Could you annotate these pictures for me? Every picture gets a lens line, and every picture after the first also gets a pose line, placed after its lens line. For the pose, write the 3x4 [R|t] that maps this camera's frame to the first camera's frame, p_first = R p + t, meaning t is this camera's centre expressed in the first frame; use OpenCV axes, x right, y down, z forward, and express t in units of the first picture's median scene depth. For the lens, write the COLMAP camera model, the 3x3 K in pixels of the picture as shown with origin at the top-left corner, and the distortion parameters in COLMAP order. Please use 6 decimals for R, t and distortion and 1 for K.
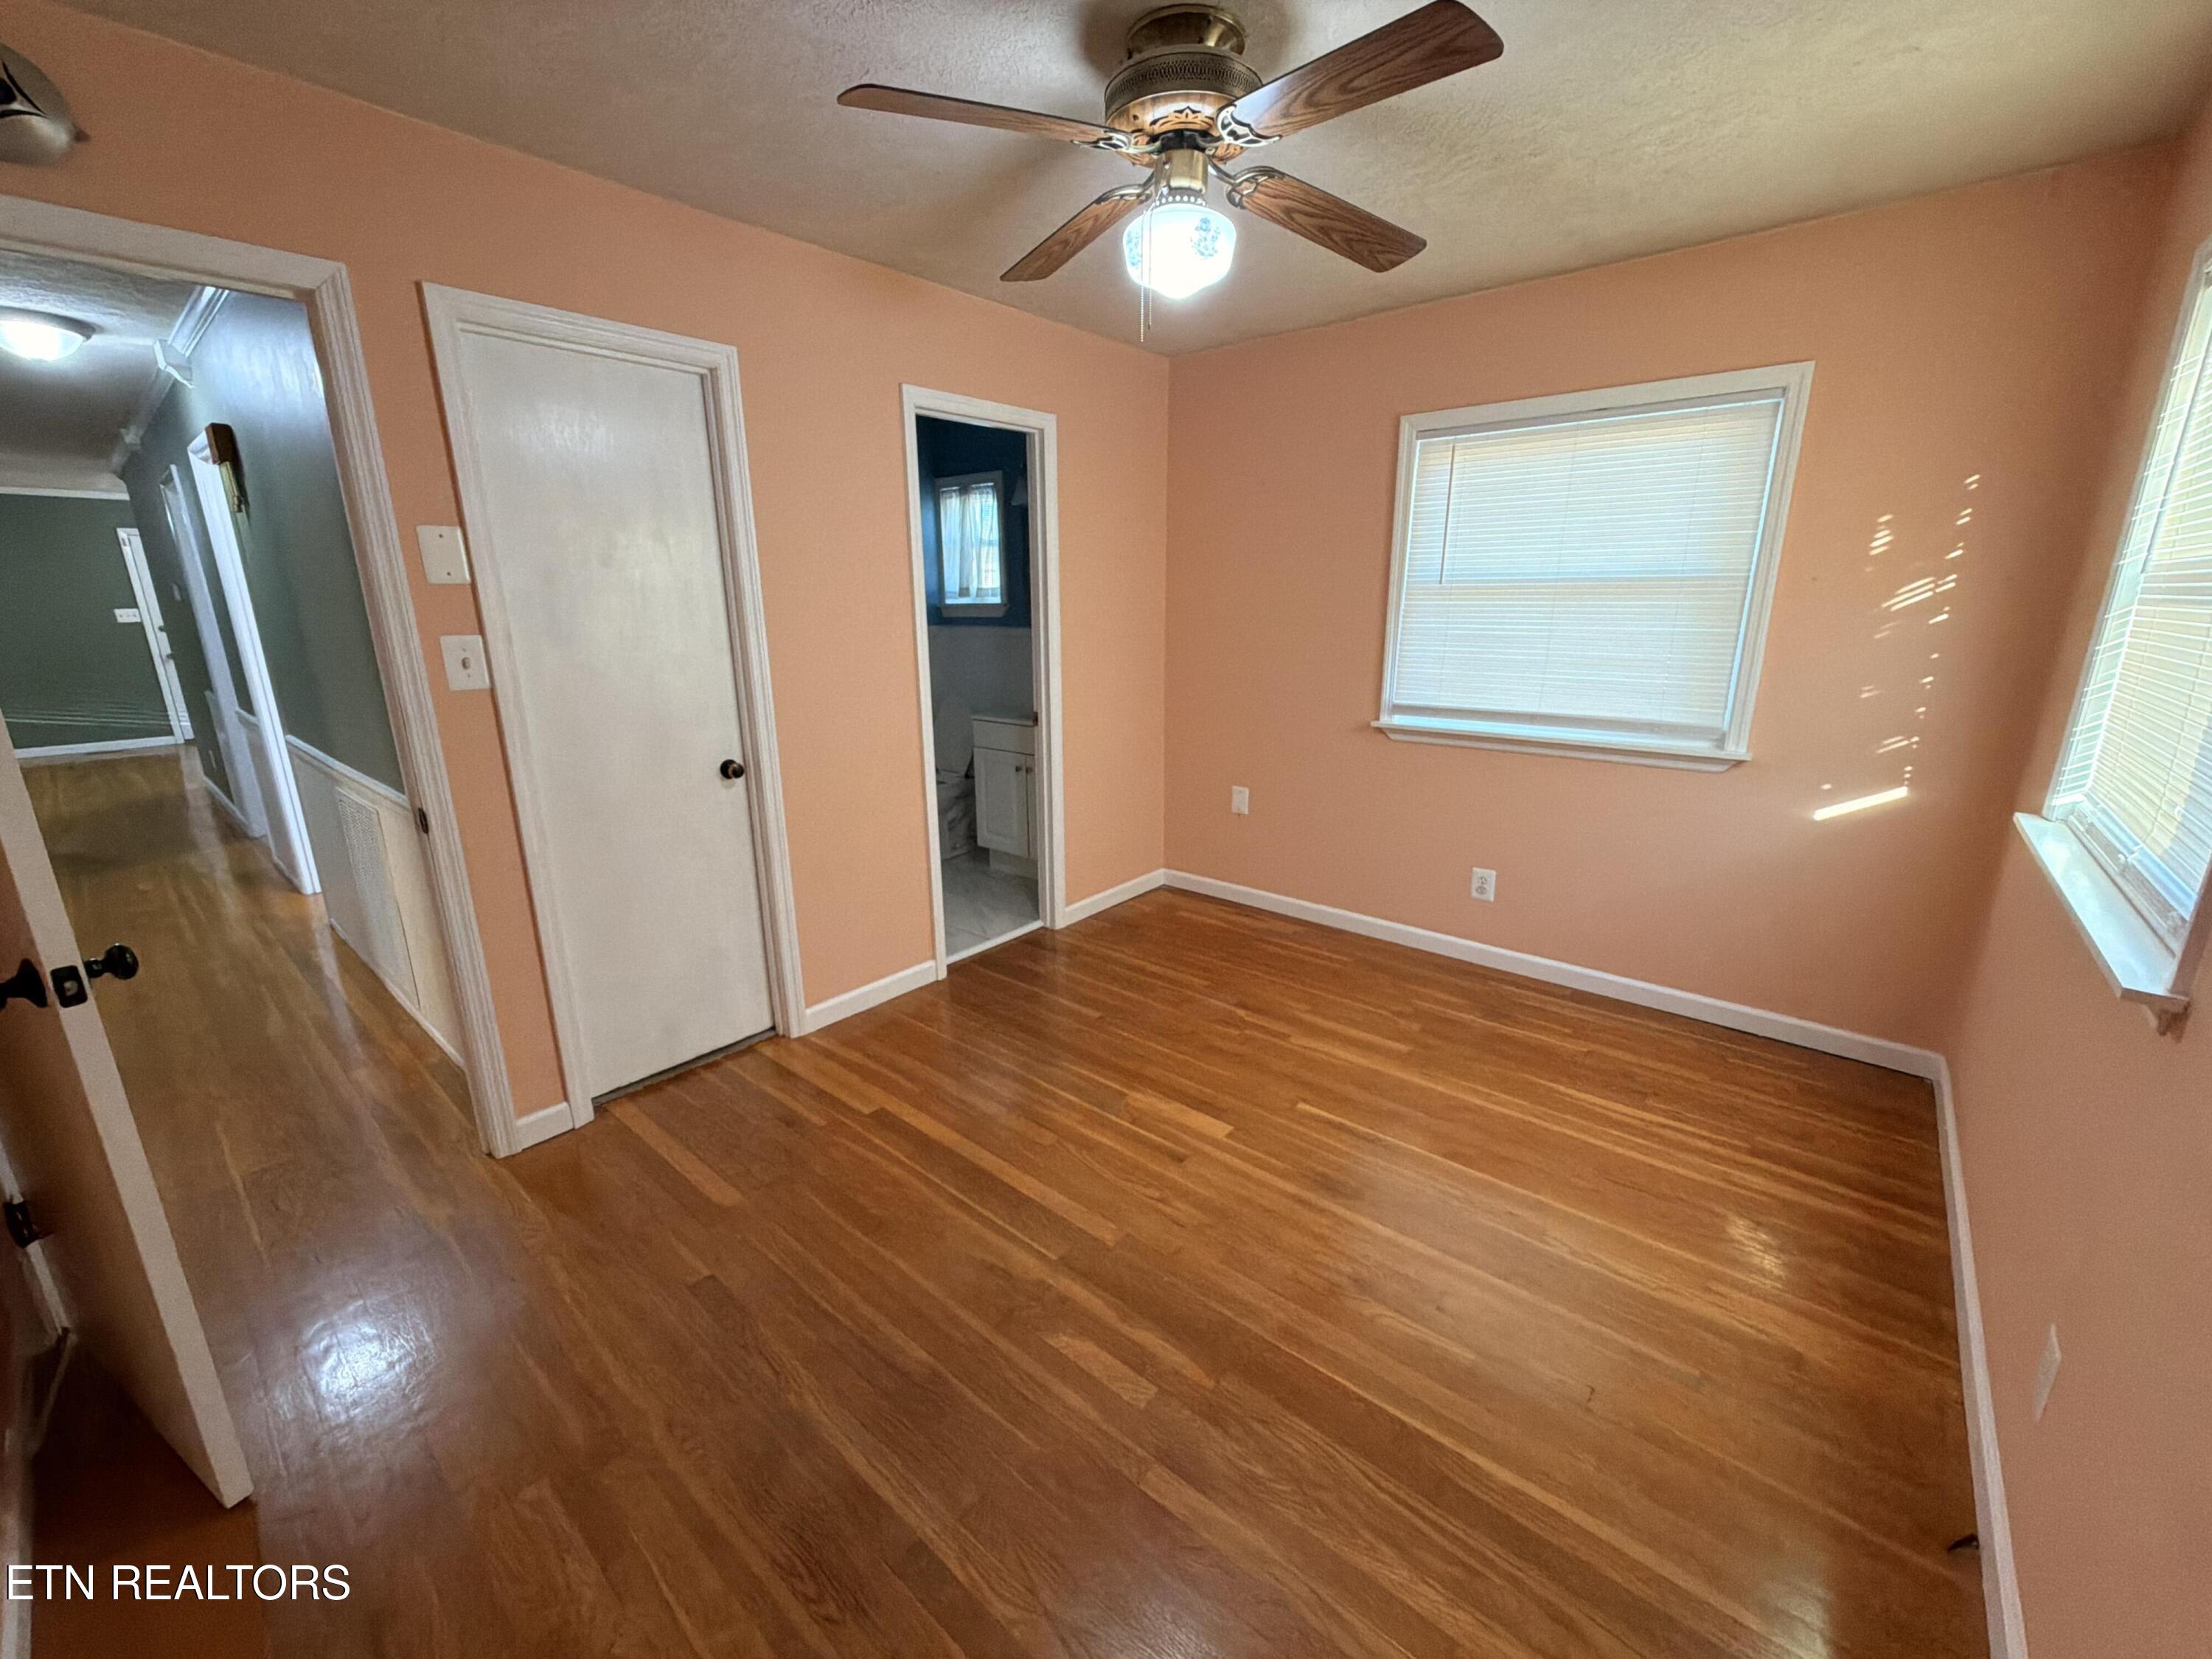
lens RADIAL K [[883.7, 0, 1091.3], [0, 883.7, 847.2], [0, 0, 1]] dist [0.002417, 0.000007]
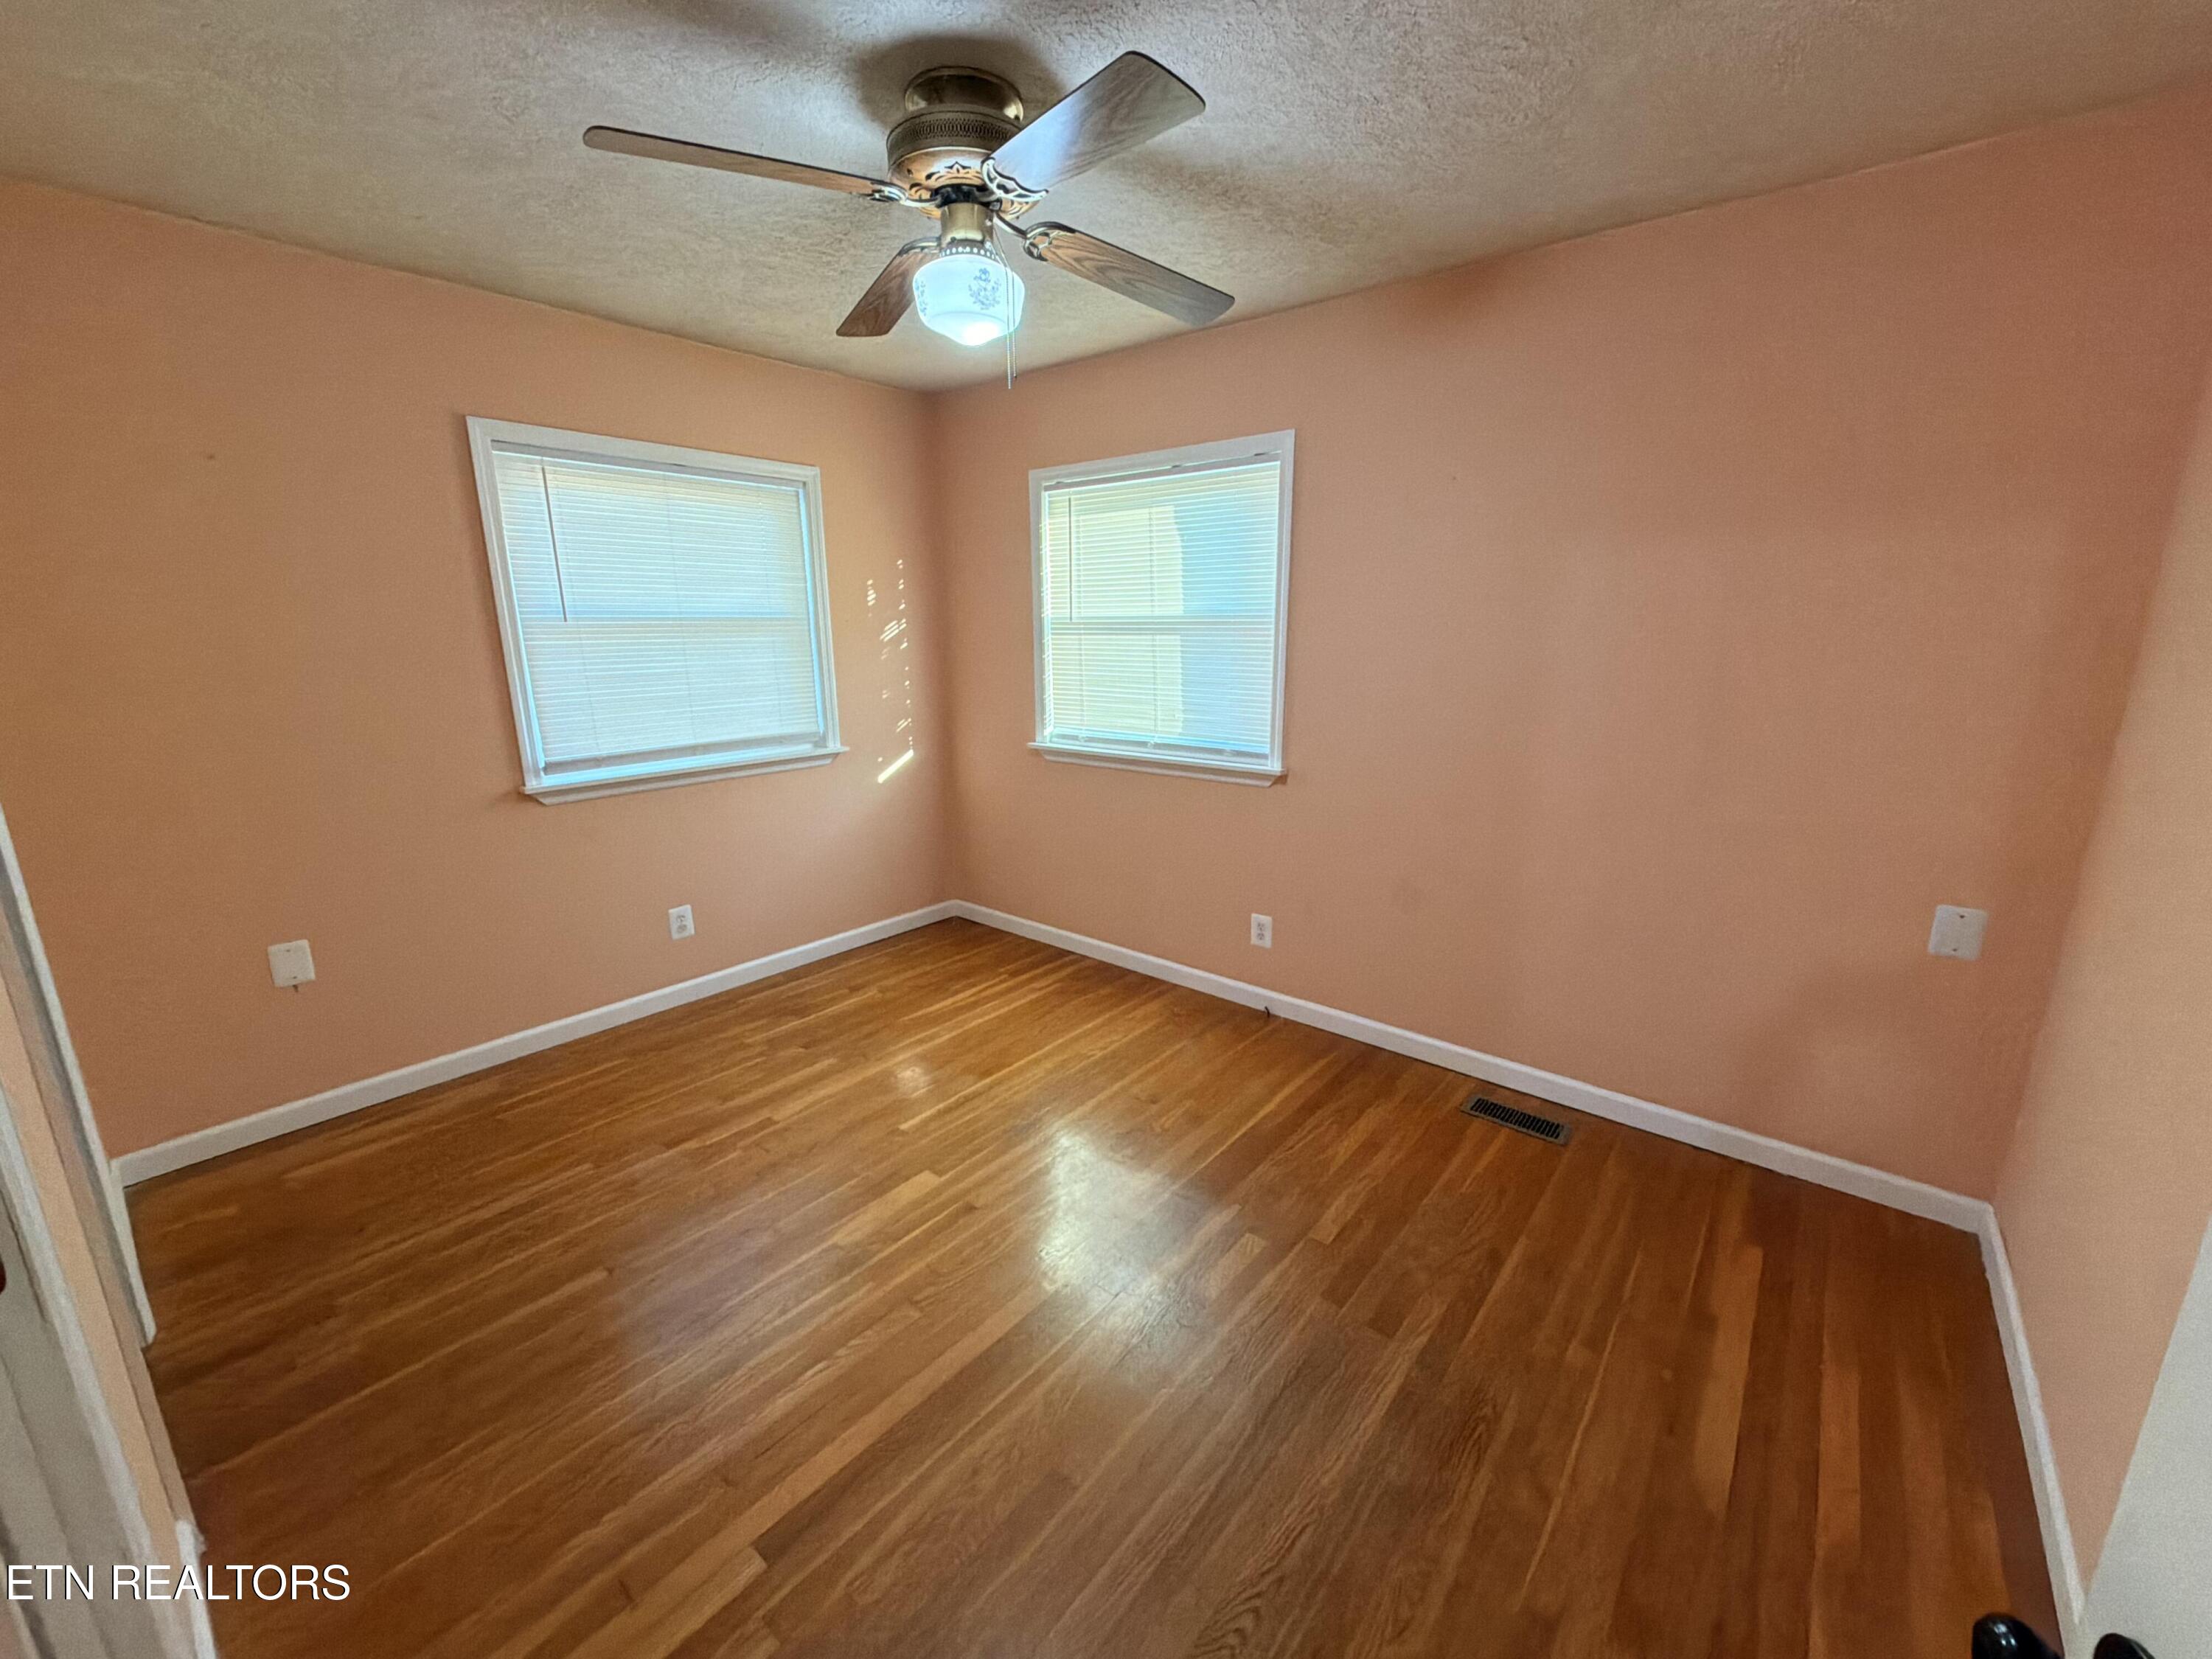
lens RADIAL K [[883.7, 0, 1104.5], [0, 883.7, 849.9], [0, 0, 1]] dist [0.002417, 0.000007]
pose [[-0.025160, -0.243831, 0.969491, -0.618875], [0.279529, 0.929399, 0.241002, -0.169968], [-0.959808, 0.277065, 0.044774, 0.582249]]
